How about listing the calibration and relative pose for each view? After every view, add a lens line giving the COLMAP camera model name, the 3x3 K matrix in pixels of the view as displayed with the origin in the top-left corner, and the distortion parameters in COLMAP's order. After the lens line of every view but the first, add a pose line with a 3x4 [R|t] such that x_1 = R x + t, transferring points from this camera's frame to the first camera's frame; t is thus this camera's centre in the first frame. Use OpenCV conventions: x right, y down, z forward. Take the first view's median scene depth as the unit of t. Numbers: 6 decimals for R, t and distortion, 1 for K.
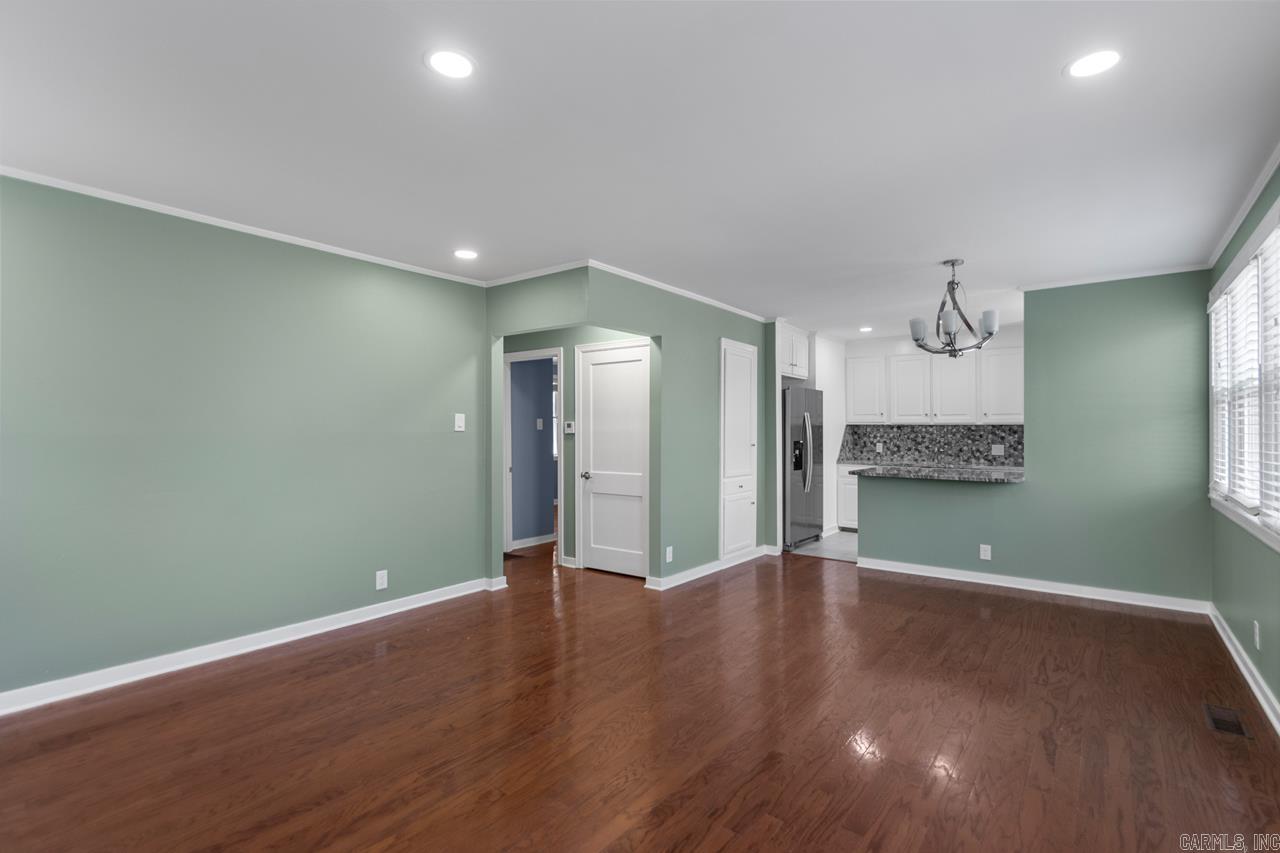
lens RADIAL K [[598.4, 0, 647.0], [0, 598.4, 426.8], [0, 0, 1]] dist [0.008656, -0.008426]
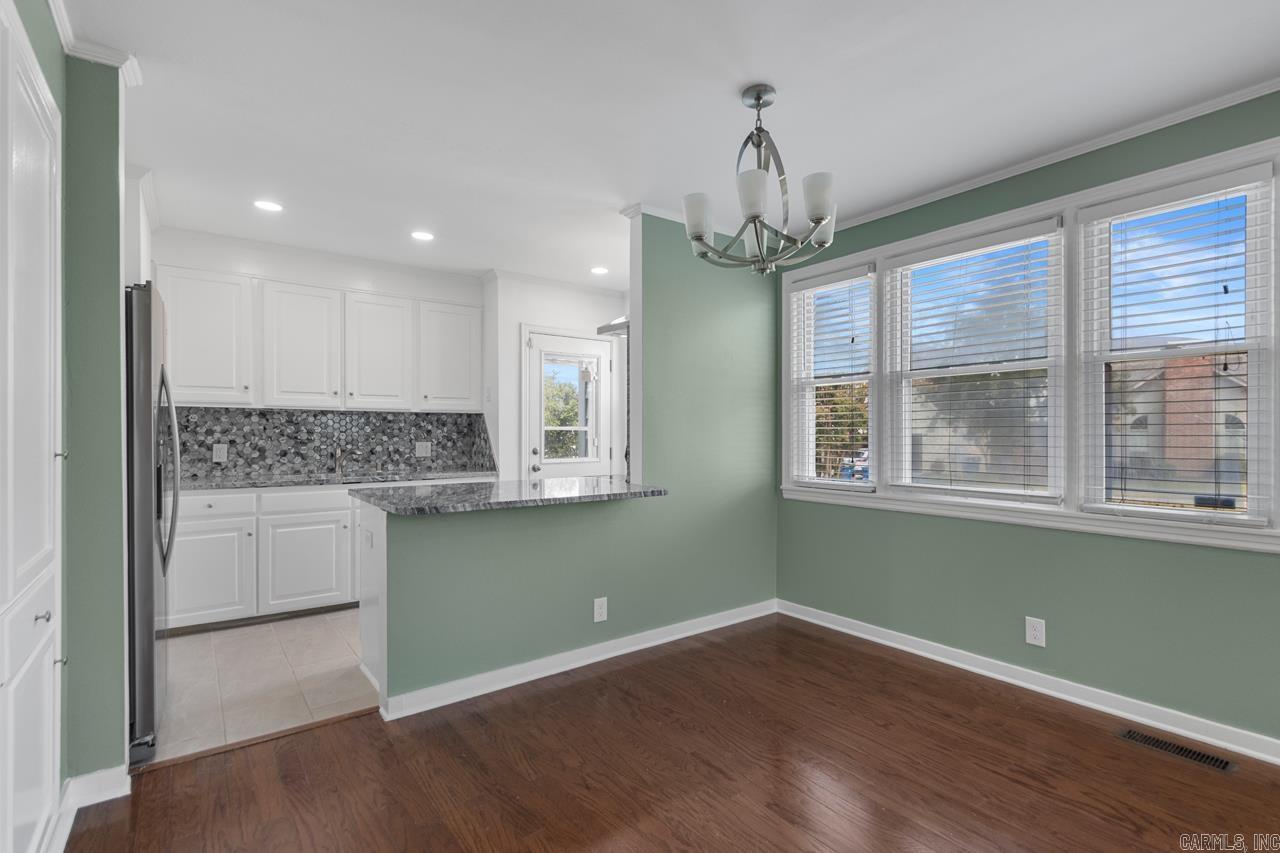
lens RADIAL K [[598.4, 0, 652.4], [0, 598.4, 433.9], [0, 0, 1]] dist [0.008656, -0.008426]
pose [[0.260752, -0.005080, 0.965393, -0.018229], [-0.004899, 0.999966, 0.006585, 0.014580], [-0.965393, -0.006447, 0.260718, 0.555354]]
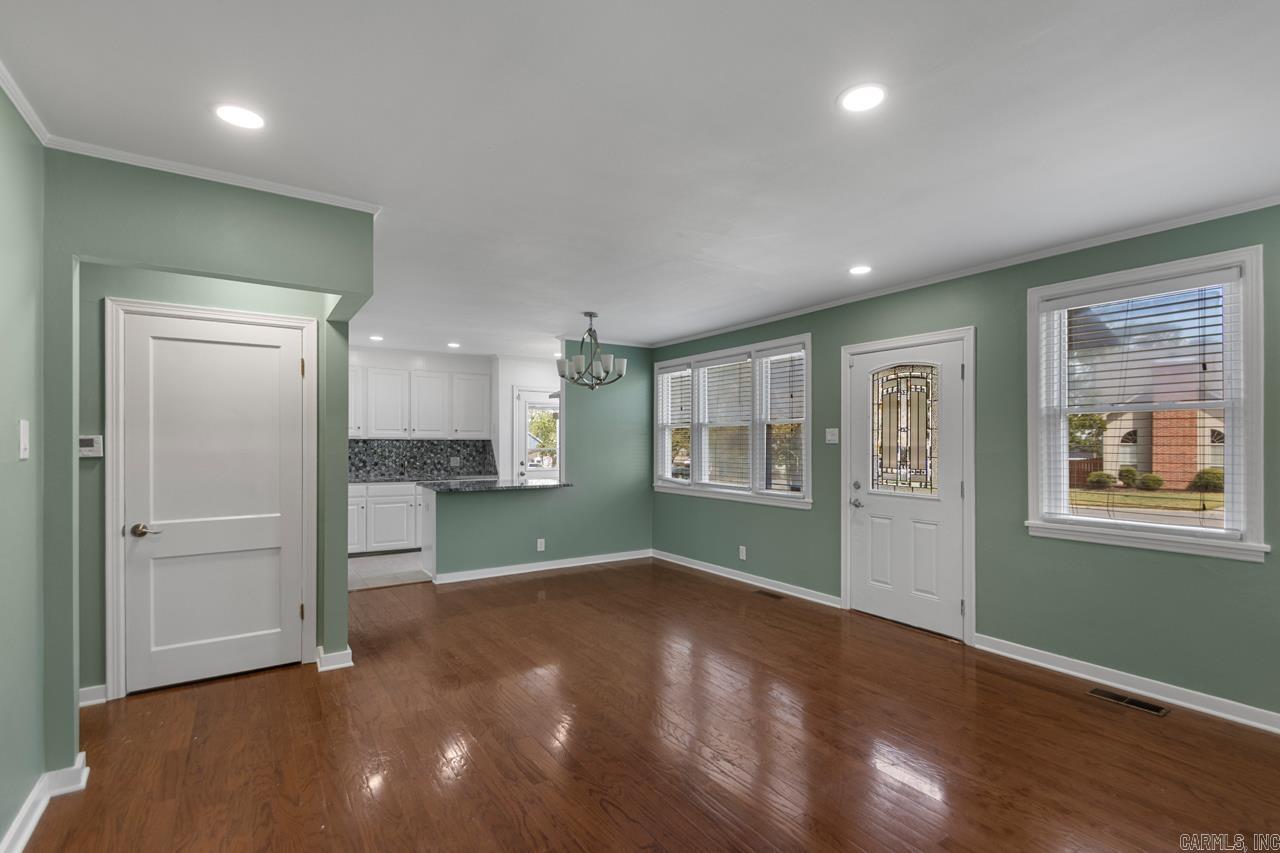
lens RADIAL K [[598.4, 0, 655.7], [0, 598.4, 443.6], [0, 0, 1]] dist [0.008656, -0.008426]
pose [[0.312057, -0.004493, 0.950053, -0.378778], [-0.007688, 0.999944, 0.007255, -0.007125], [-0.950032, -0.009568, 0.312005, 0.276302]]
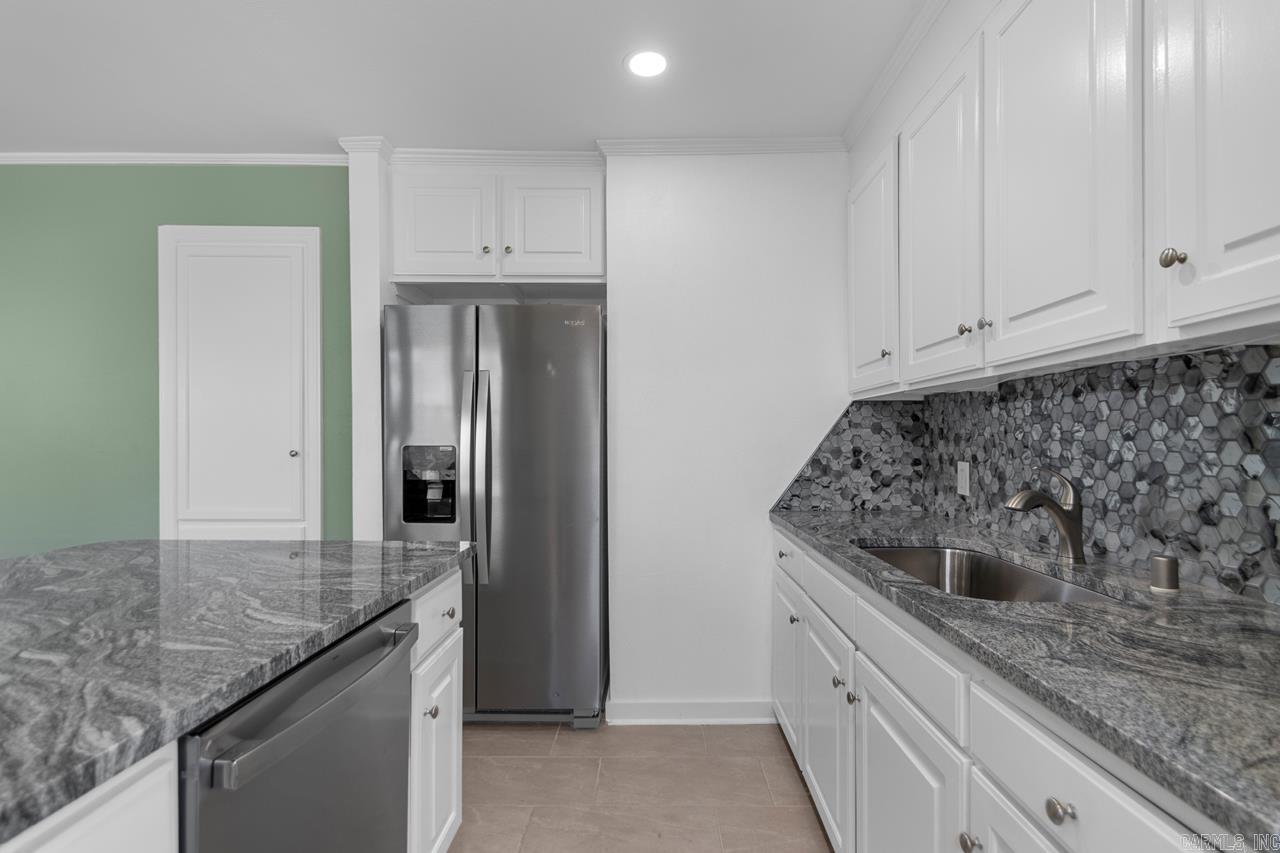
lens RADIAL K [[598.4, 0, 649.4], [0, 598.4, 442.5], [0, 0, 1]] dist [0.008656, -0.008426]
pose [[0.603035, 0.001586, -0.797713, 0.575842], [0.004942, 0.999971, 0.005724, 0.017833], [0.797700, -0.007394, 0.603010, 0.792496]]
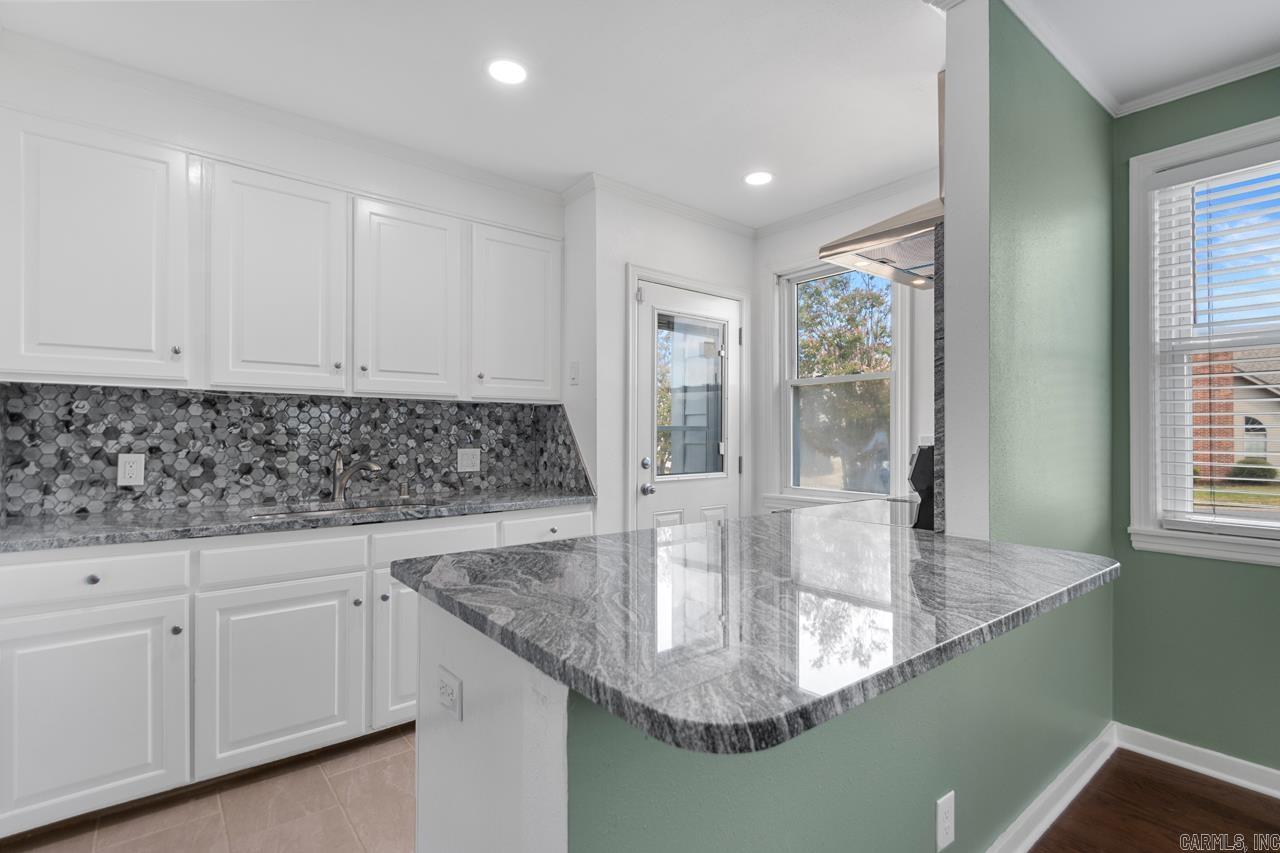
lens RADIAL K [[598.4, 0, 649.1], [0, 598.4, 431.1], [0, 0, 1]] dist [0.008656, -0.008426]
pose [[0.229763, 0.003269, 0.973241, 0.177208], [-0.006405, 0.999978, -0.001847, 0.016685], [-0.973226, -0.005810, 0.229778, 0.757854]]
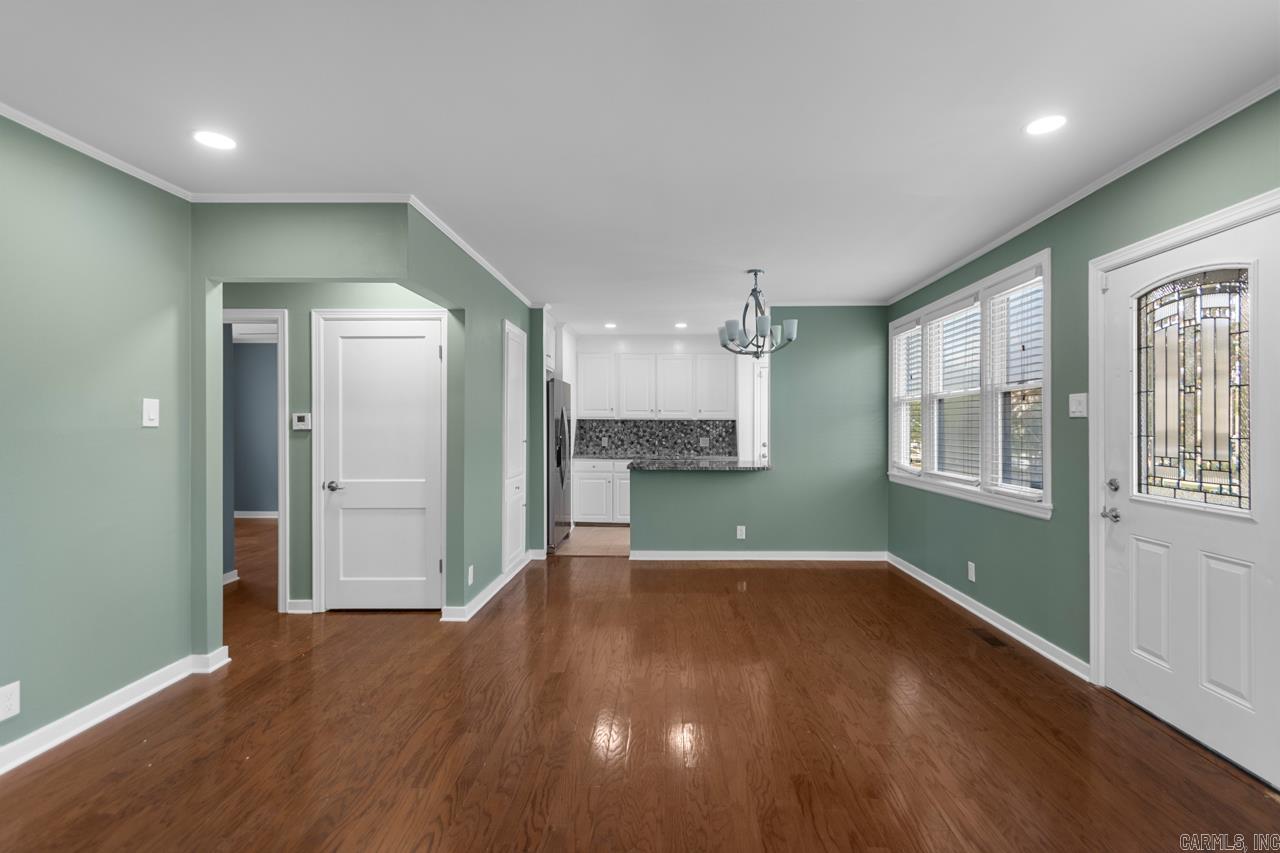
lens RADIAL K [[598.4, 0, 652.4], [0, 598.4, 424.3], [0, 0, 1]] dist [0.008656, -0.008426]
pose [[0.809391, 0.000414, 0.587270, -0.167841], [-0.003225, 0.999988, 0.003739, 0.000691], [-0.587261, -0.004920, 0.809383, 0.128615]]
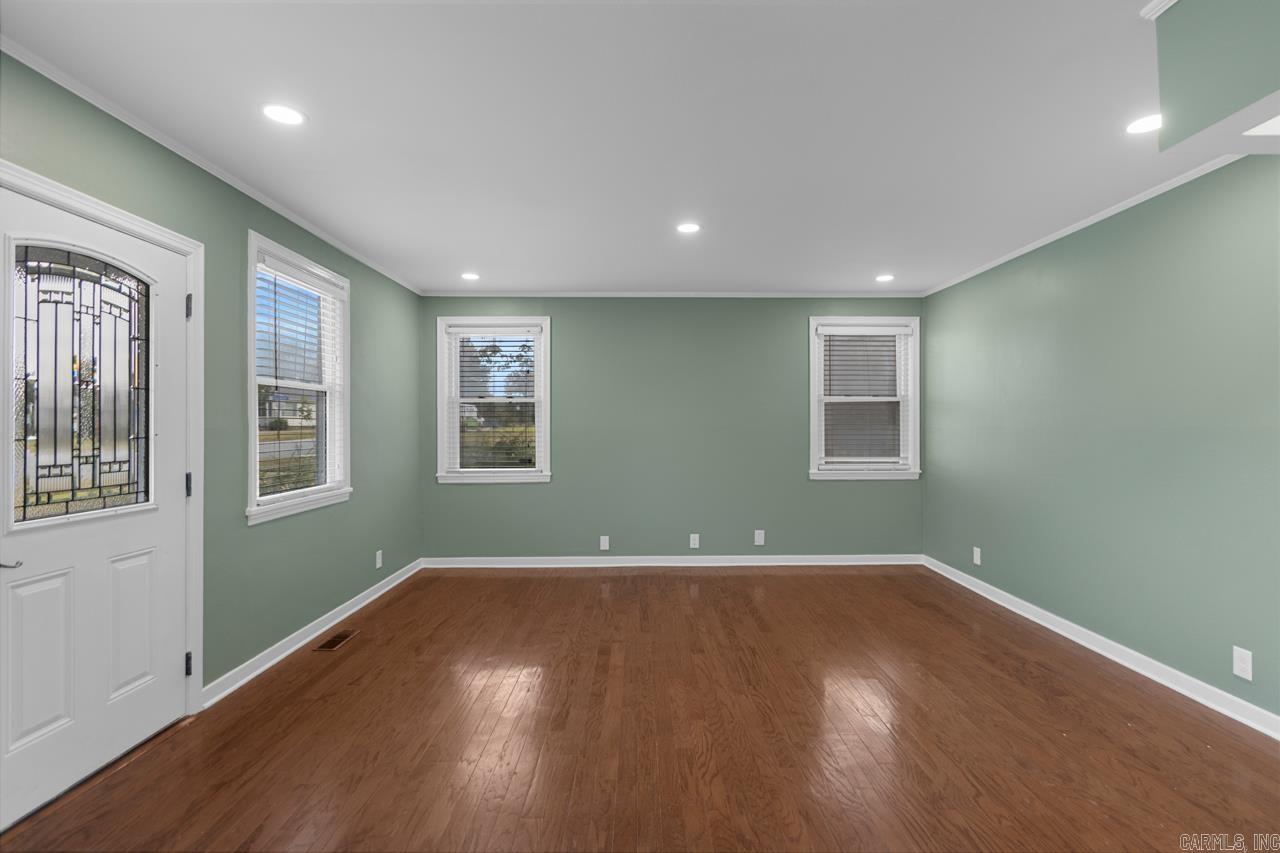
lens RADIAL K [[598.4, 0, 646.3], [0, 598.4, 427.2], [0, 0, 1]] dist [0.008656, -0.008426]
pose [[-0.788039, 0.002709, -0.615619, 0.247934], [0.005446, 0.999982, -0.002571, 0.004576], [0.615601, -0.005378, -0.788040, 0.642820]]
